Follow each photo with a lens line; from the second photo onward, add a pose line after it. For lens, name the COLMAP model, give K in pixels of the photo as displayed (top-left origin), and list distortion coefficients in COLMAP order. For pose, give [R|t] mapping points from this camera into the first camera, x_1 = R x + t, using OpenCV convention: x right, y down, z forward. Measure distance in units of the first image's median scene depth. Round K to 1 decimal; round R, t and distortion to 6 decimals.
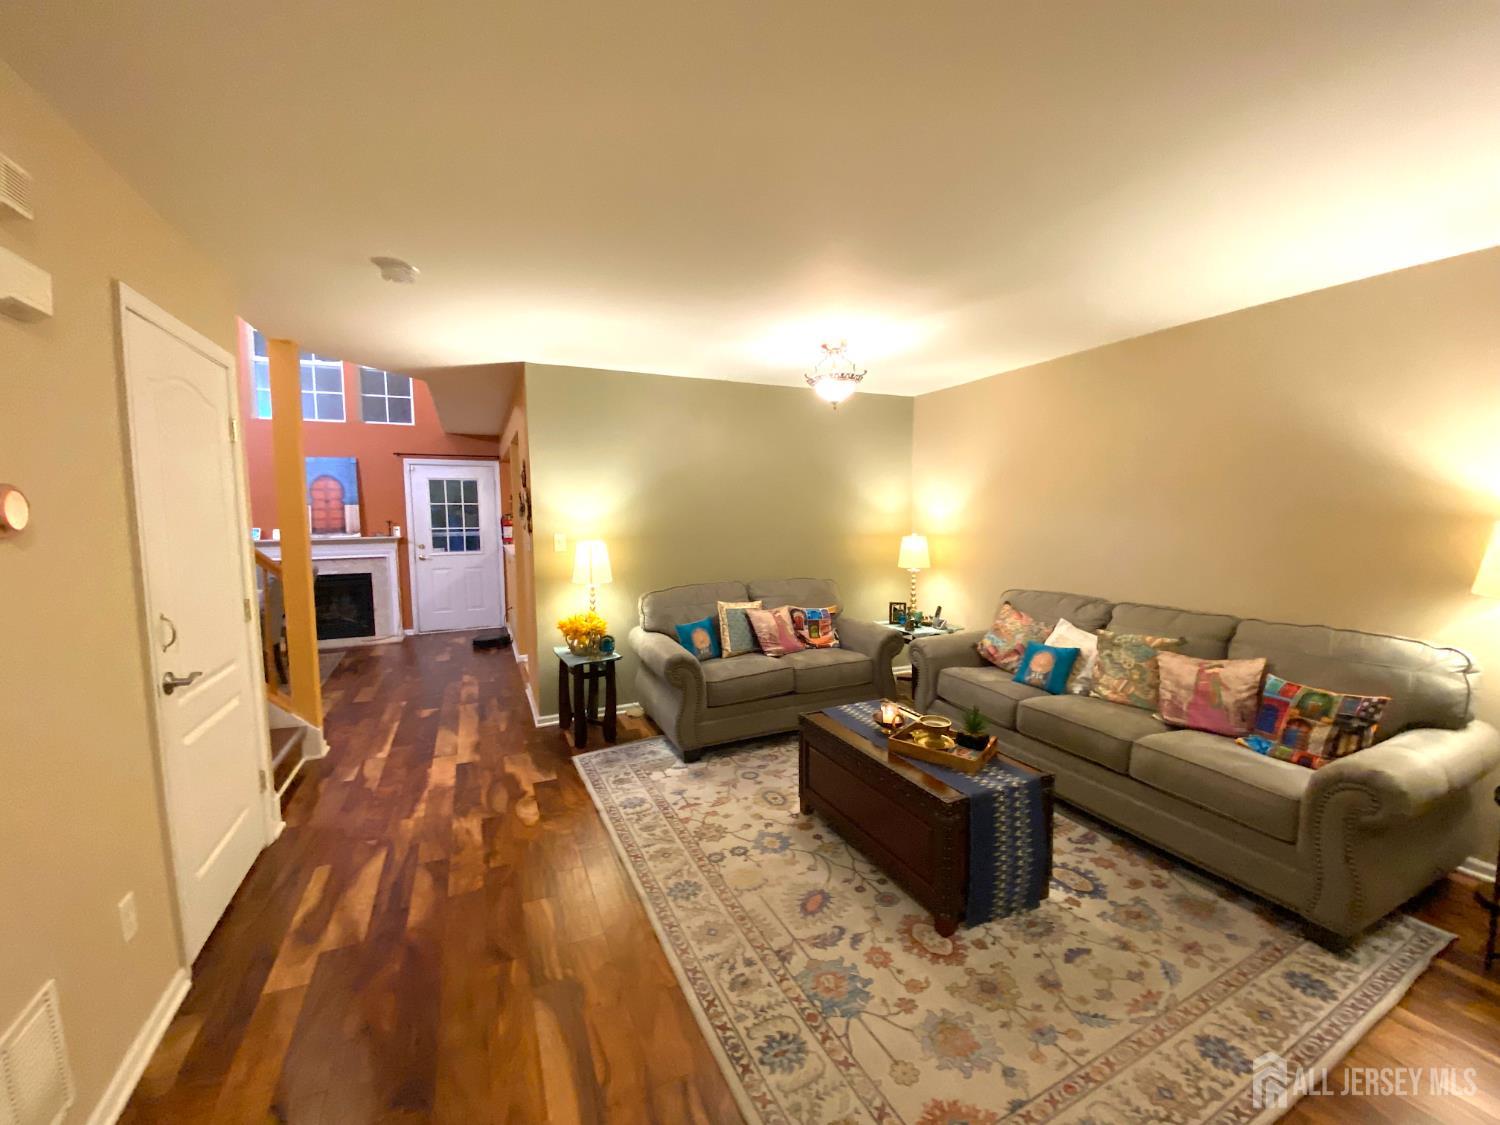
lens RADIAL K [[607.4, 0, 743.5], [0, 607.4, 564.2], [0, 0, 1]] dist [0.011004, -0.016472]
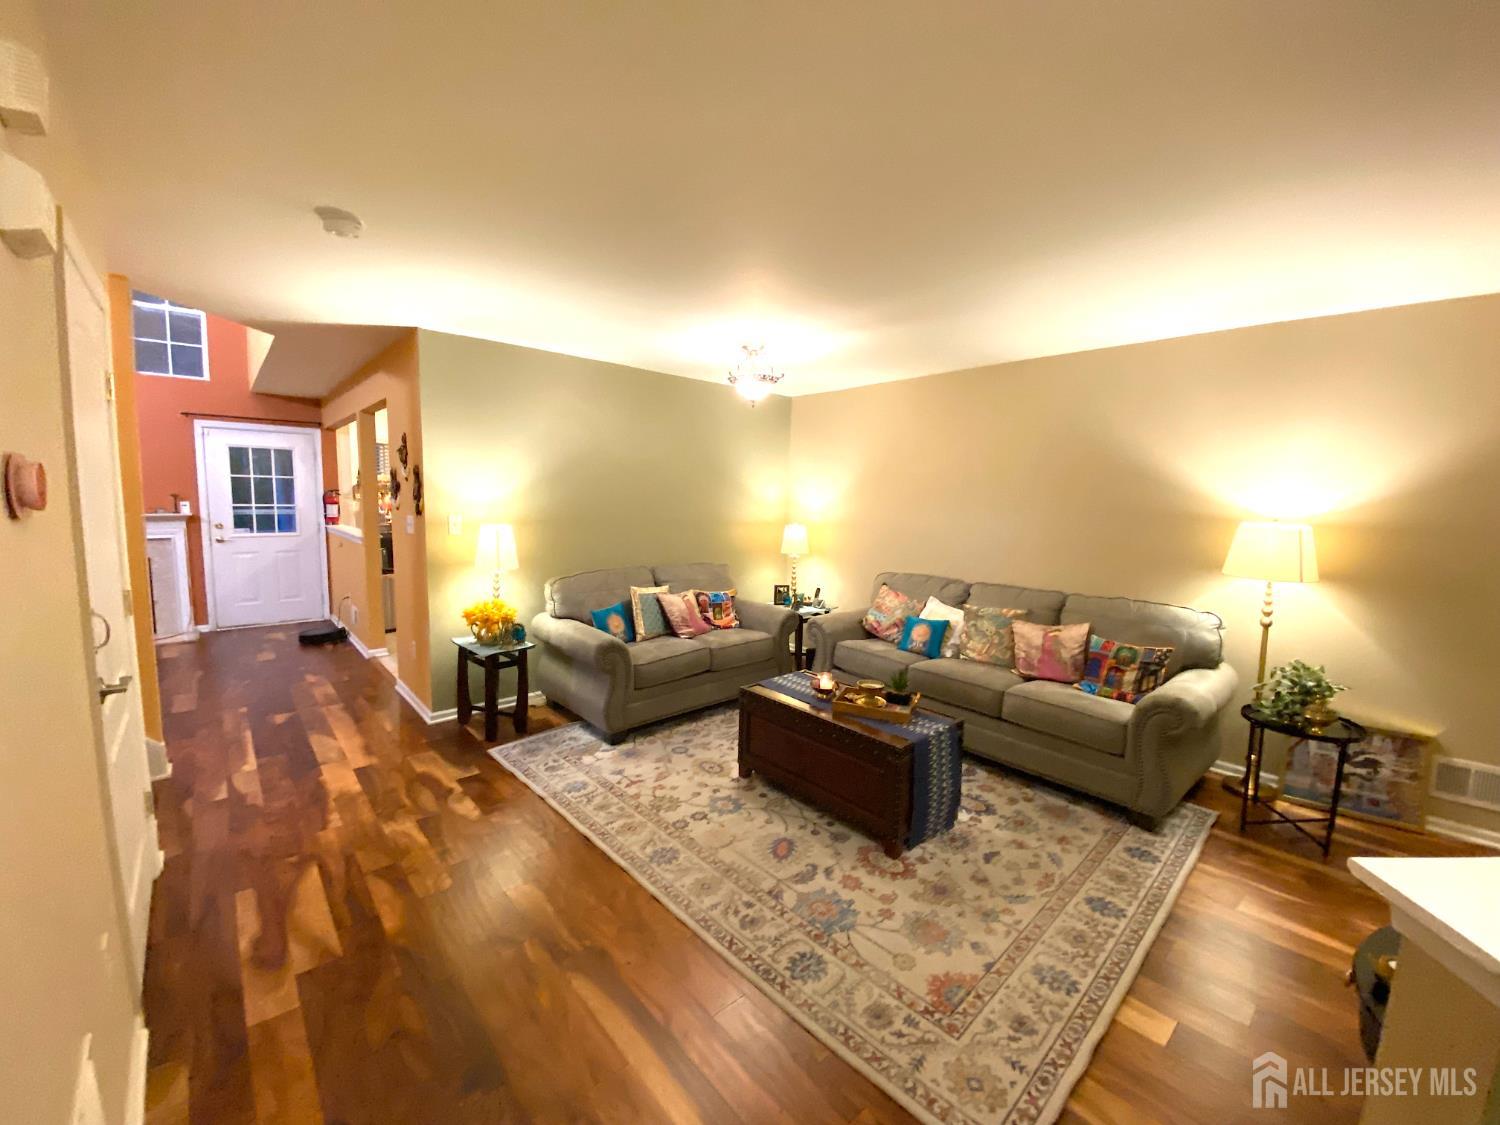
lens RADIAL K [[607.4, 0, 743.9], [0, 607.4, 562.7], [0, 0, 1]] dist [0.011004, -0.016472]
pose [[0.954618, -0.001816, 0.297829, -0.241193], [-0.004994, 0.999743, 0.022102, -0.002726], [-0.297792, -0.022586, 0.954363, -0.042272]]
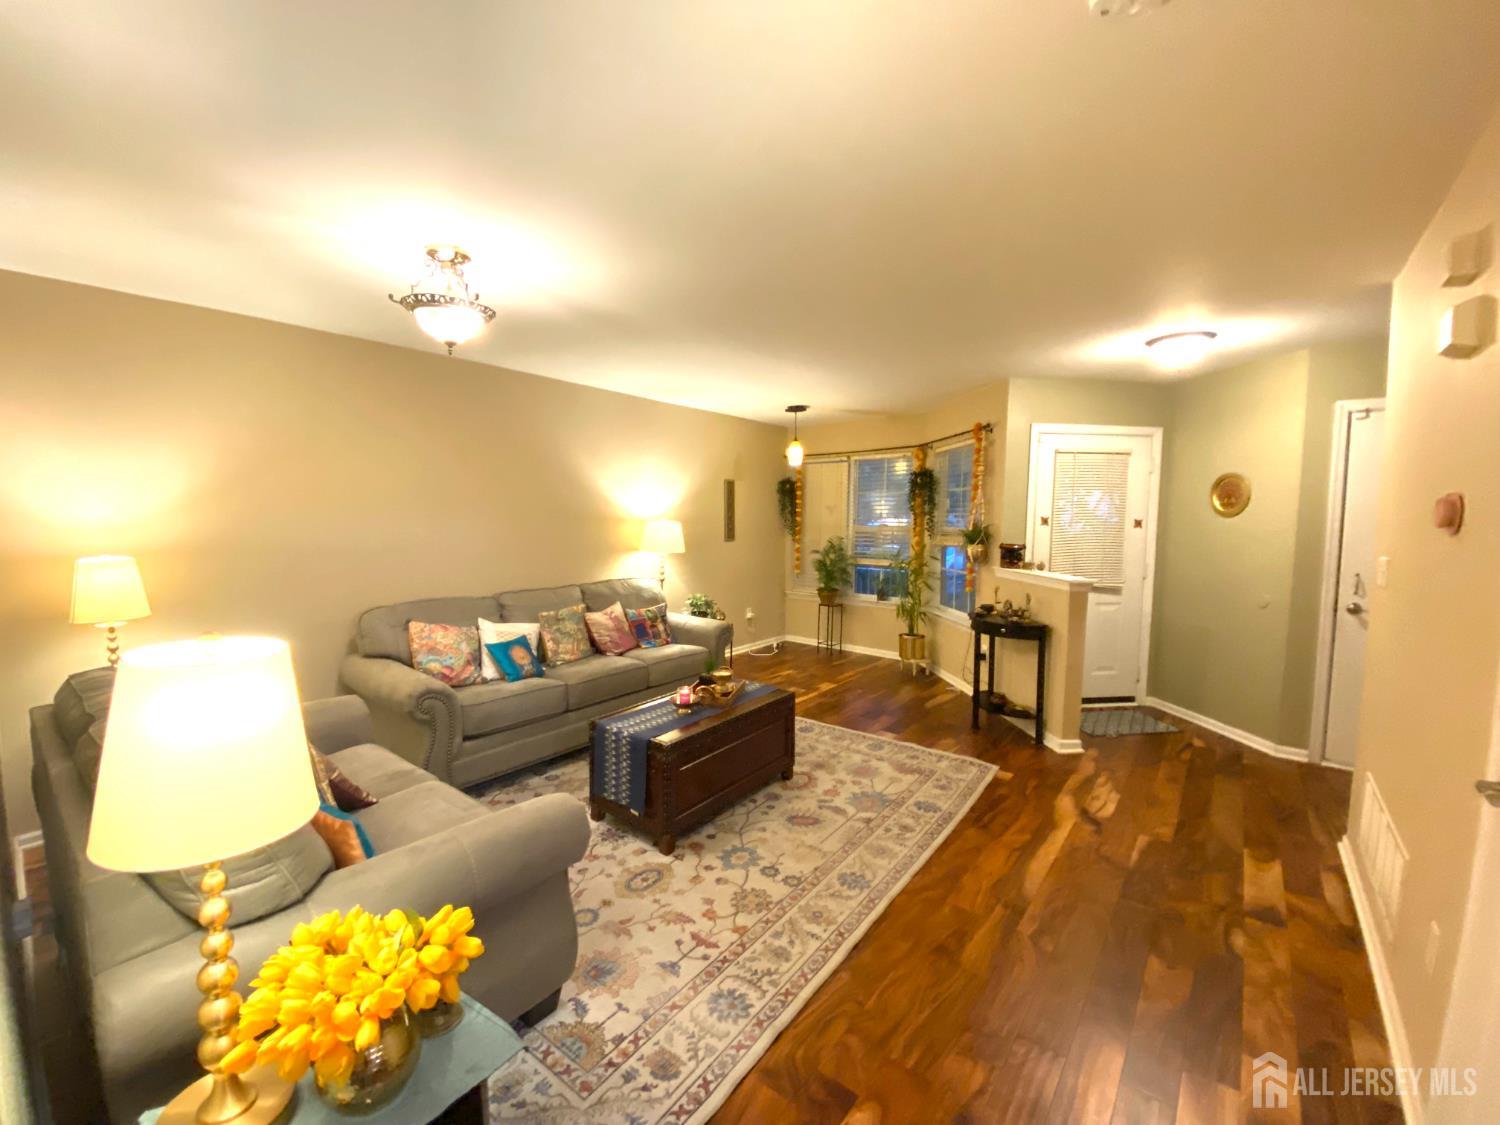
lens RADIAL K [[607.4, 0, 741.9], [0, 607.4, 555.6], [0, 0, 1]] dist [0.011004, -0.016472]
pose [[-0.448653, -0.063247, 0.891465, -0.776613], [0.080660, 0.990556, 0.110871, -0.126129], [-0.890059, 0.121649, -0.439314, 1.340314]]
